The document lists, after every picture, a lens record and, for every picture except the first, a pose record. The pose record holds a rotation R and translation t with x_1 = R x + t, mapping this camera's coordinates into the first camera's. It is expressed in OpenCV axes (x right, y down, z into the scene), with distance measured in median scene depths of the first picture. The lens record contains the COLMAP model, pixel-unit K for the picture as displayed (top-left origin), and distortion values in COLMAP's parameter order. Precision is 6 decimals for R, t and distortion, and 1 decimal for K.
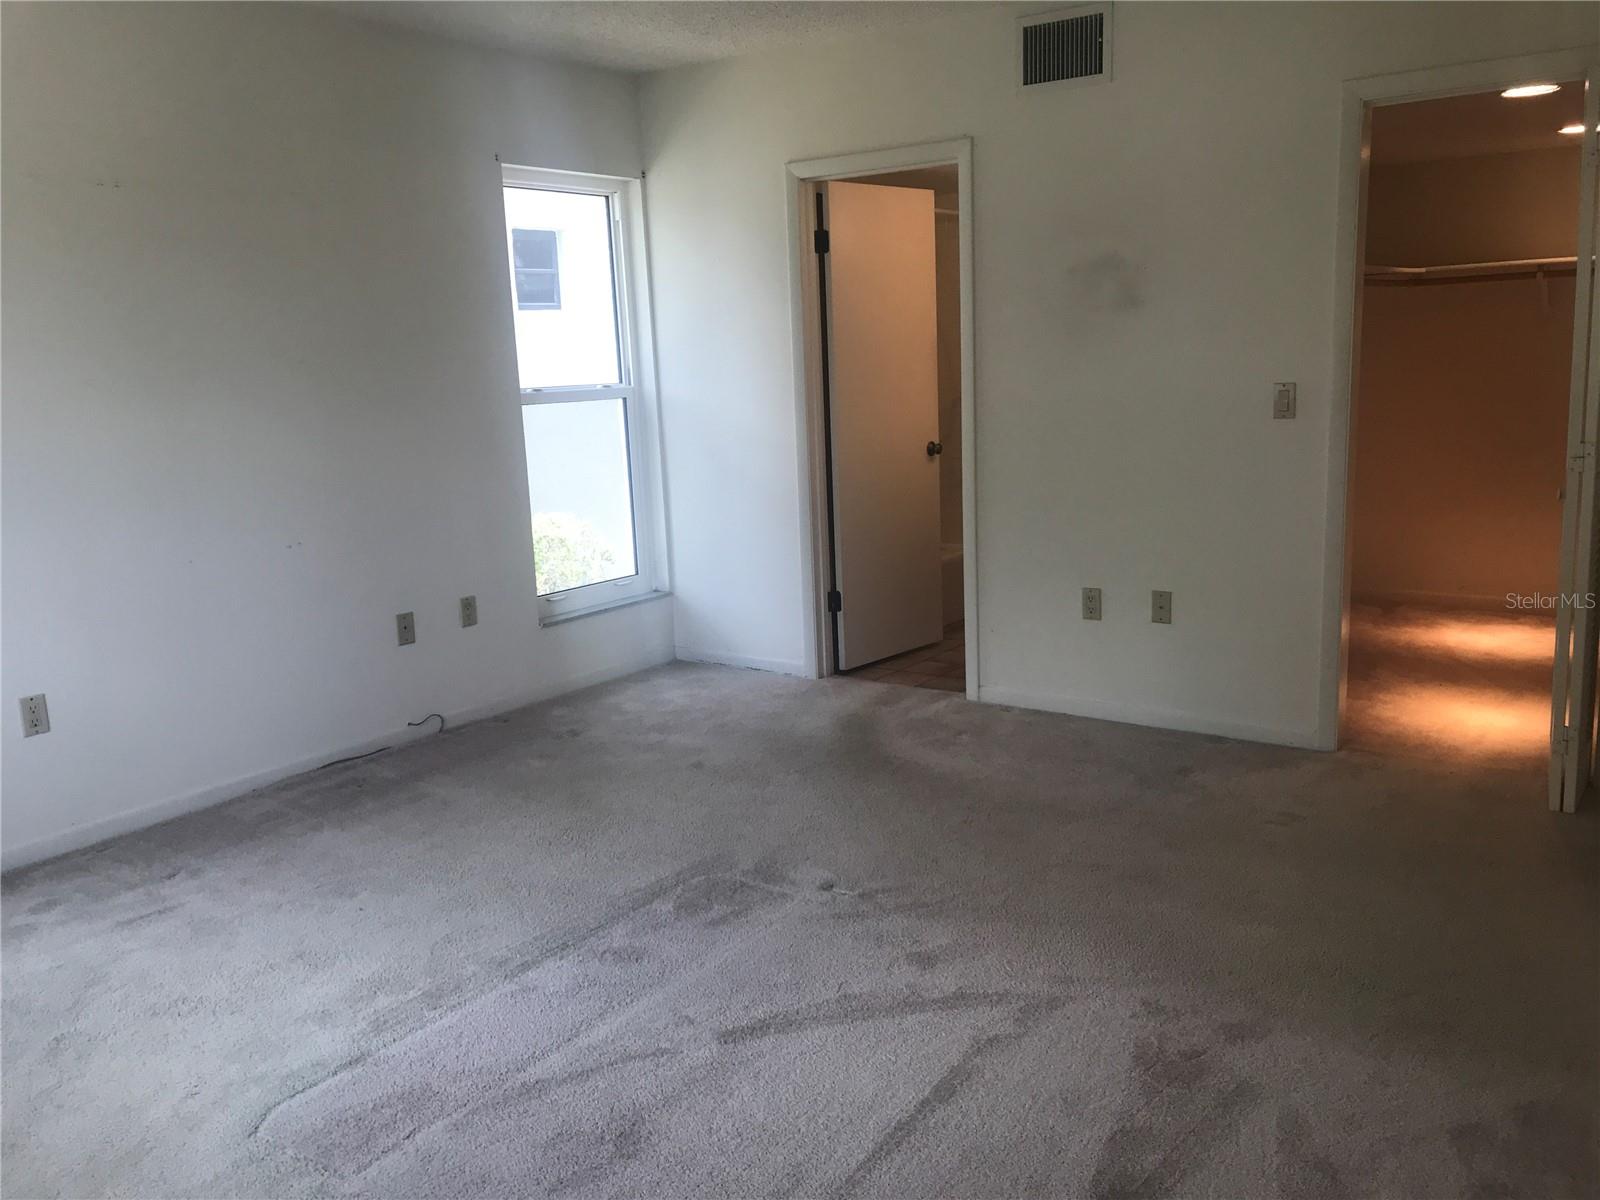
lens RADIAL K [[1328.6, 0, 800.0], [0, 1328.6, 600.0], [0, 0, 1]] dist [-0.000435, -0.000874]
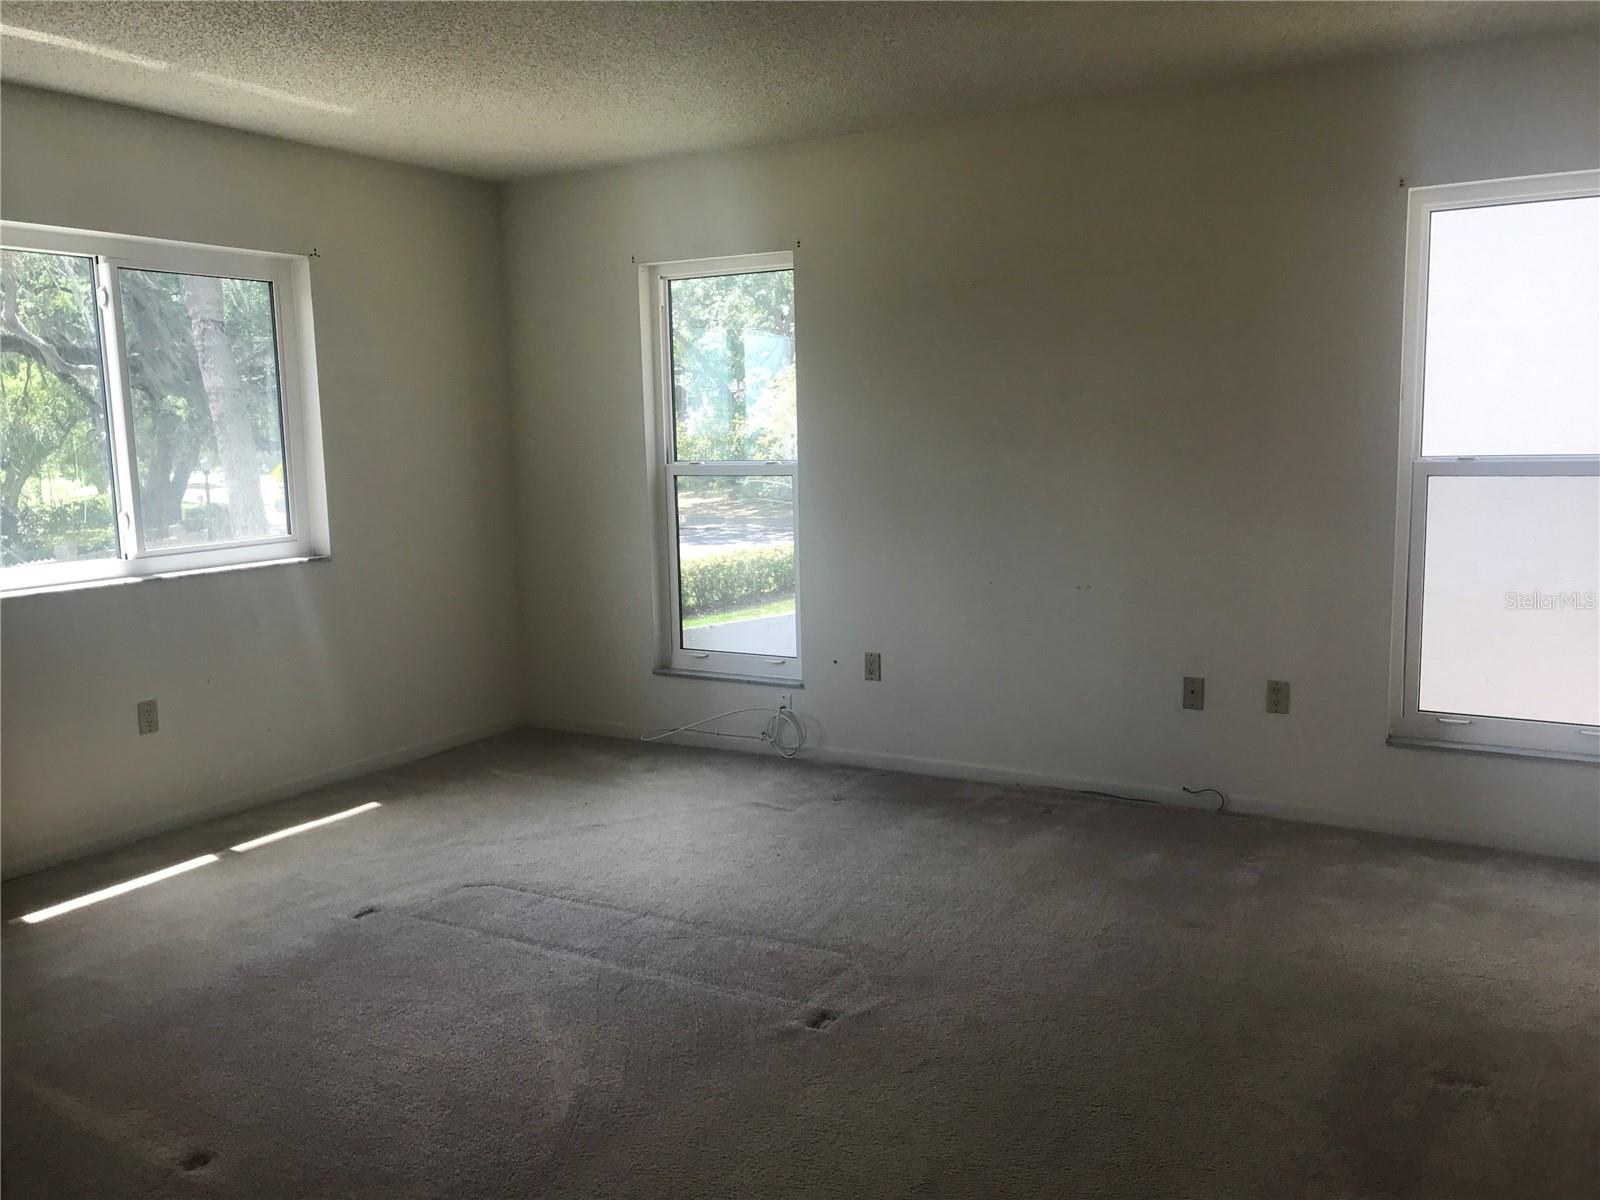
lens RADIAL K [[1281.3, 0, 800.0], [0, 1281.3, 600.0], [0, 0, 1]] dist [0.002708, 0.000724]
pose [[0.090244, 0.162206, -0.982622, 0.613080], [-0.169967, 0.974681, 0.145286, -0.137399], [0.981309, 0.153902, 0.115529, 0.609583]]
